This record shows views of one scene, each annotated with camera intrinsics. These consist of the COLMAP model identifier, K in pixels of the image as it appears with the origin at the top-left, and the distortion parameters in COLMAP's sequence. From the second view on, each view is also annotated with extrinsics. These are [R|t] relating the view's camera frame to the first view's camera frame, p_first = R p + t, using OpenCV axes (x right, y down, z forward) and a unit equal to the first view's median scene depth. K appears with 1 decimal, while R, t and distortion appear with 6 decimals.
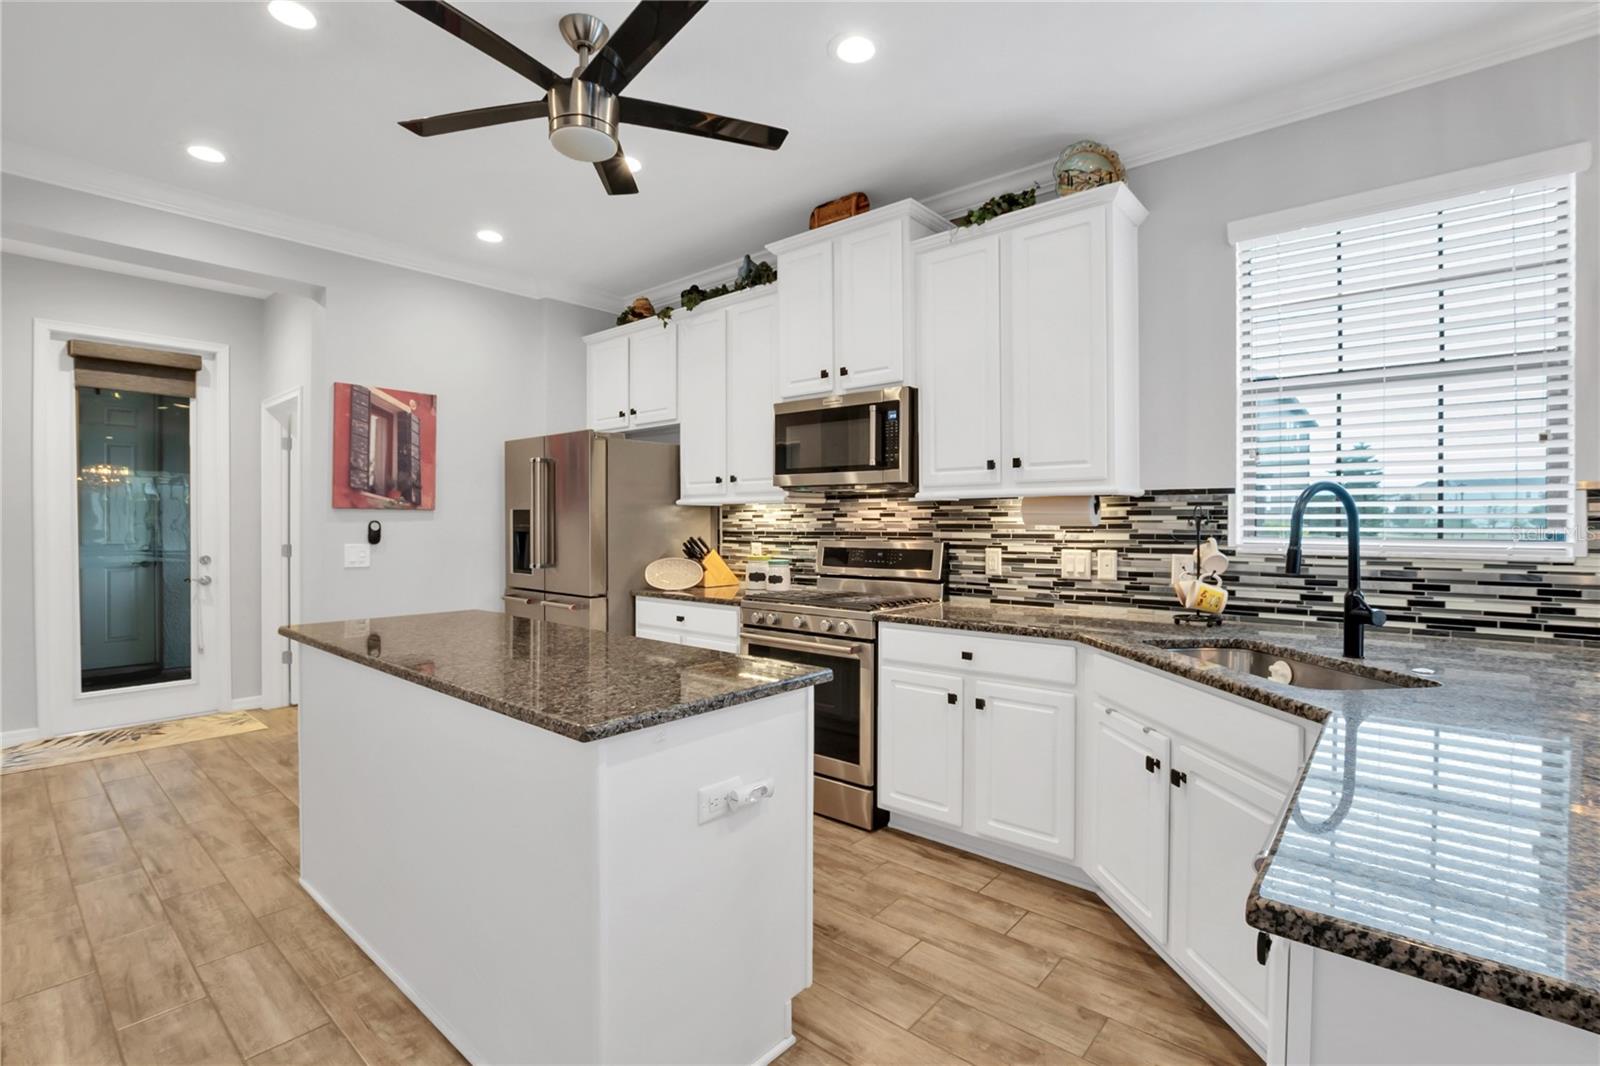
lens RADIAL K [[707.2, 0, 840.3], [0, 707.2, 525.5], [0, 0, 1]] dist [-0.028711, 0.003207]
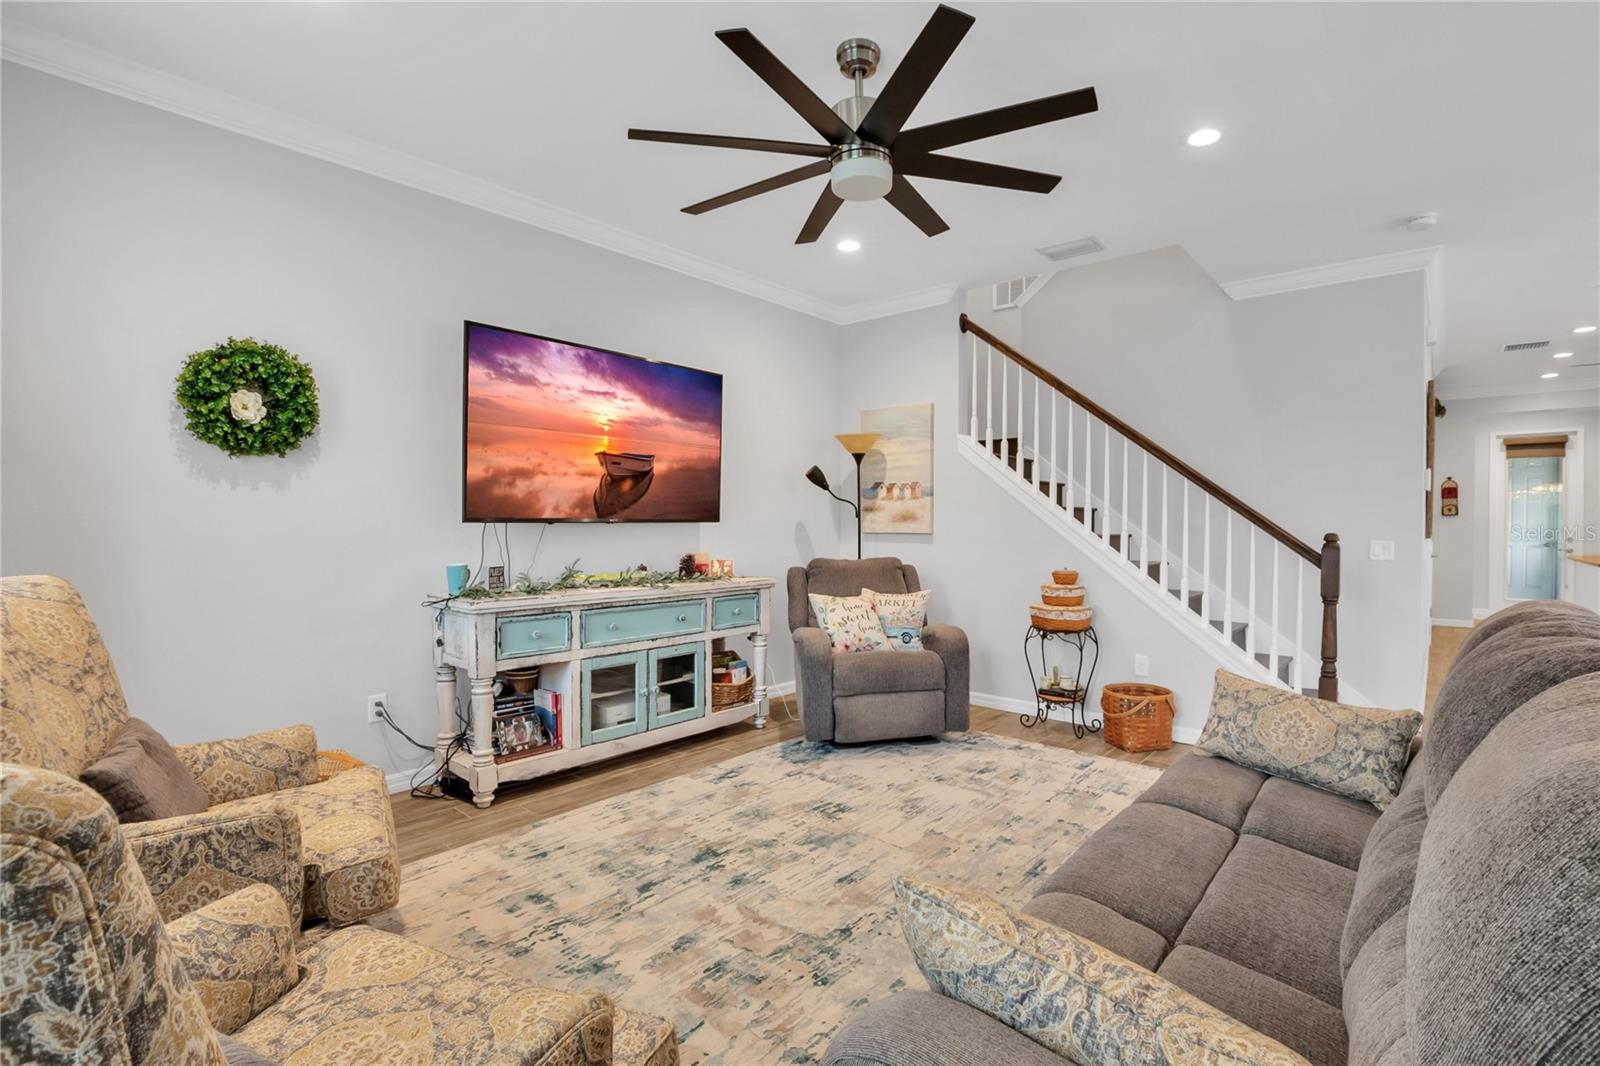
lens RADIAL K [[725.0, 0, 812.4], [0, 725.0, 527.6], [0, 0, 1]] dist [-0.034296, 0.005554]
pose [[-0.062076, 0.002917, -0.998067, 1.609643], [-0.004925, 0.999983, 0.003228, 0.027905], [0.998059, 0.005116, -0.062061, -1.364230]]
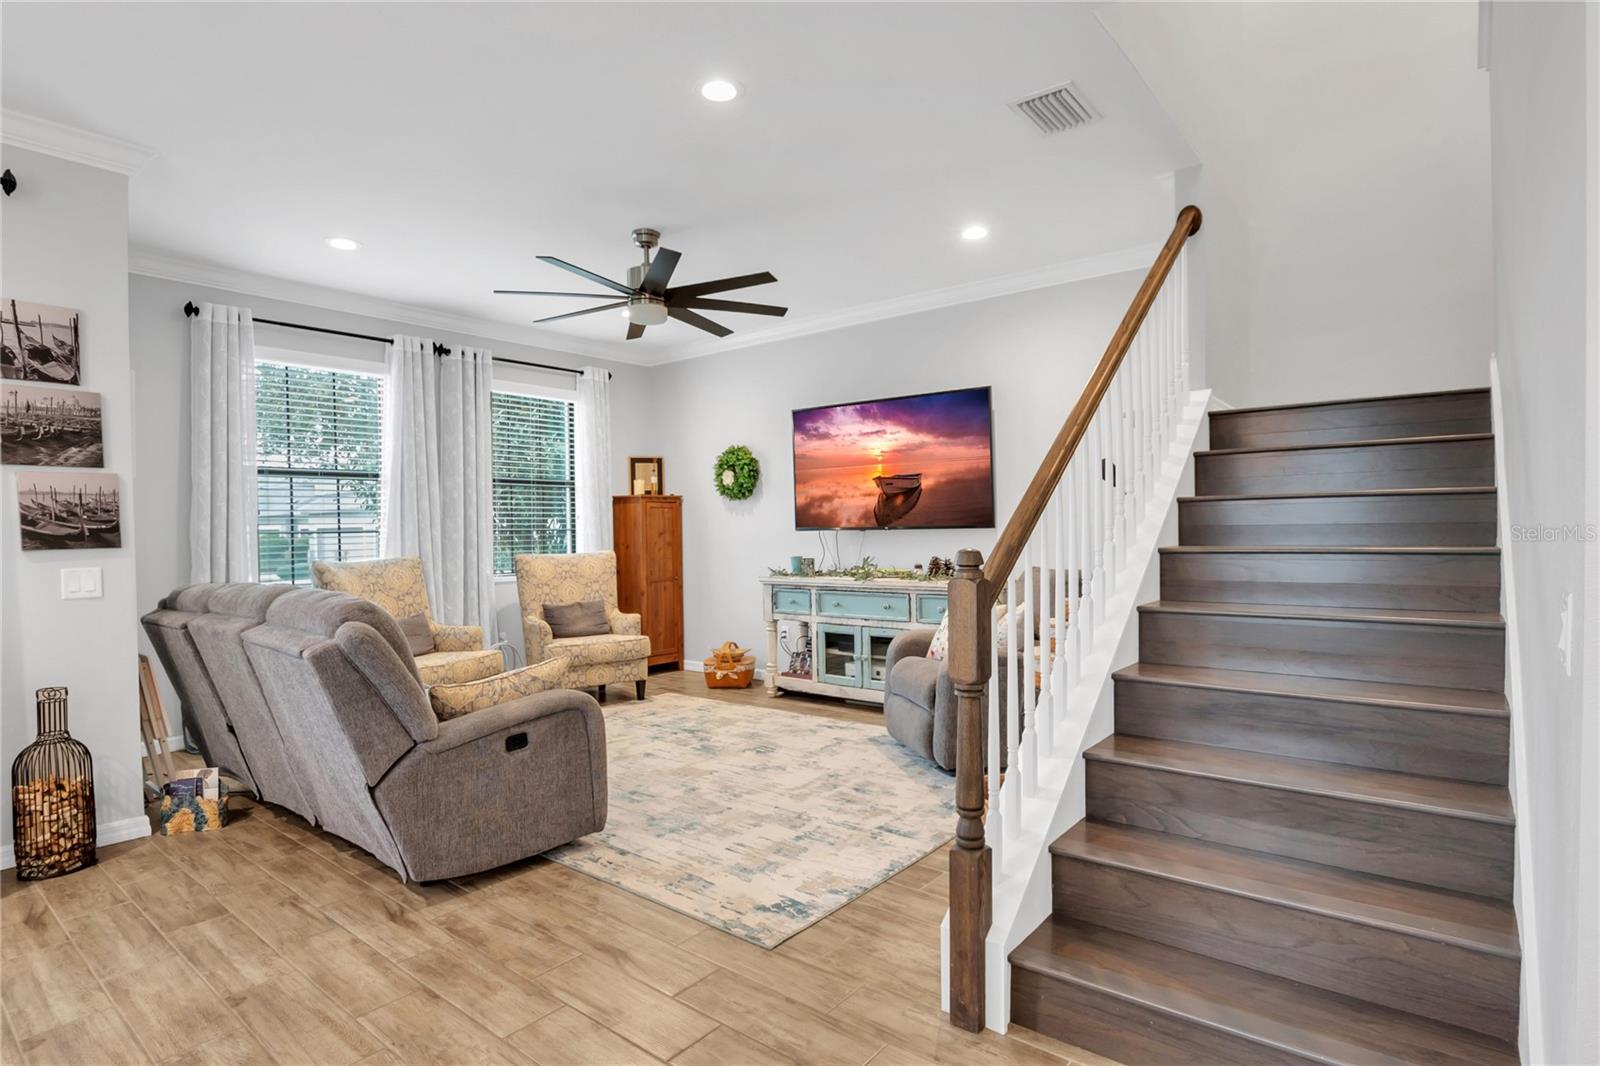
lens RADIAL K [[796.4, 0, 847.3], [0, 796.4, 543.1], [0, 0, 1]] dist [-0.015605, -0.001925]
pose [[-0.999456, 0.010296, -0.031332, 0.599110], [0.009599, 0.999705, 0.022315, 0.015014], [0.031552, 0.022002, -0.999260, -0.080646]]
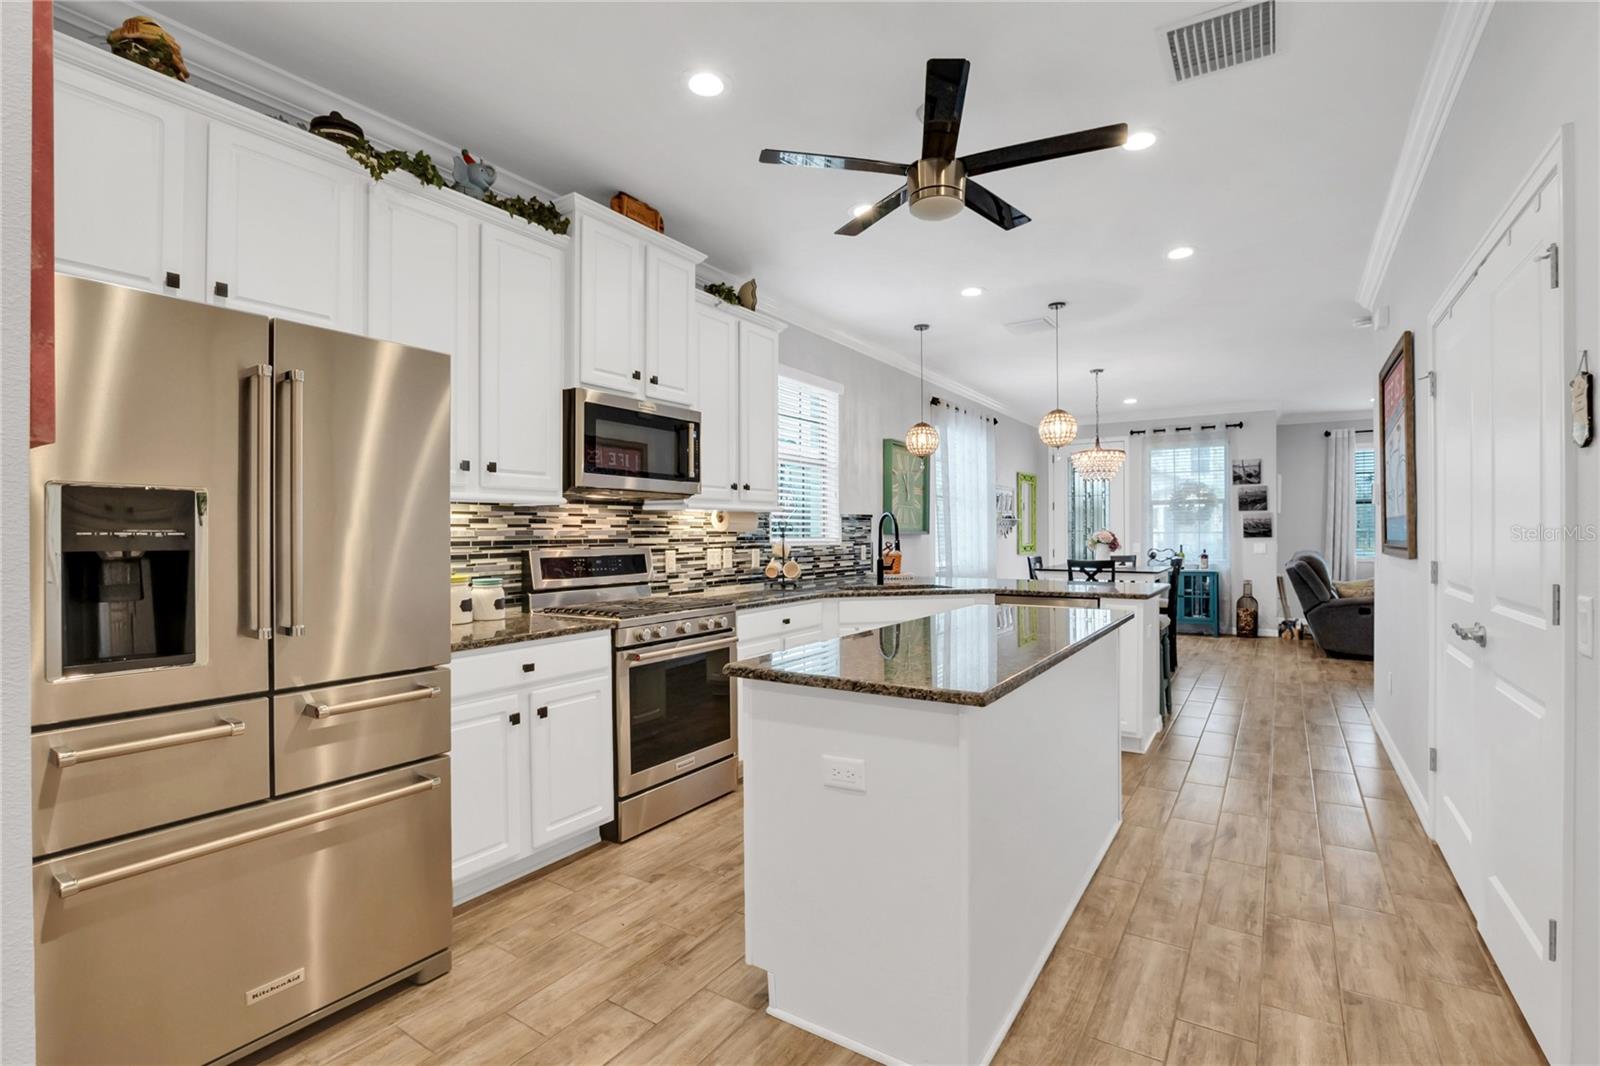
lens RADIAL K [[749.5, 0, 748.6], [0, 749.5, 534.2], [0, 0, 1]] dist [-0.028332, 0.002103]
pose [[-0.043858, -0.000822, 0.999037, -1.046302], [0.009146, 0.999957, 0.001224, 0.003346], [-0.998996, 0.009191, -0.043849, 0.890231]]
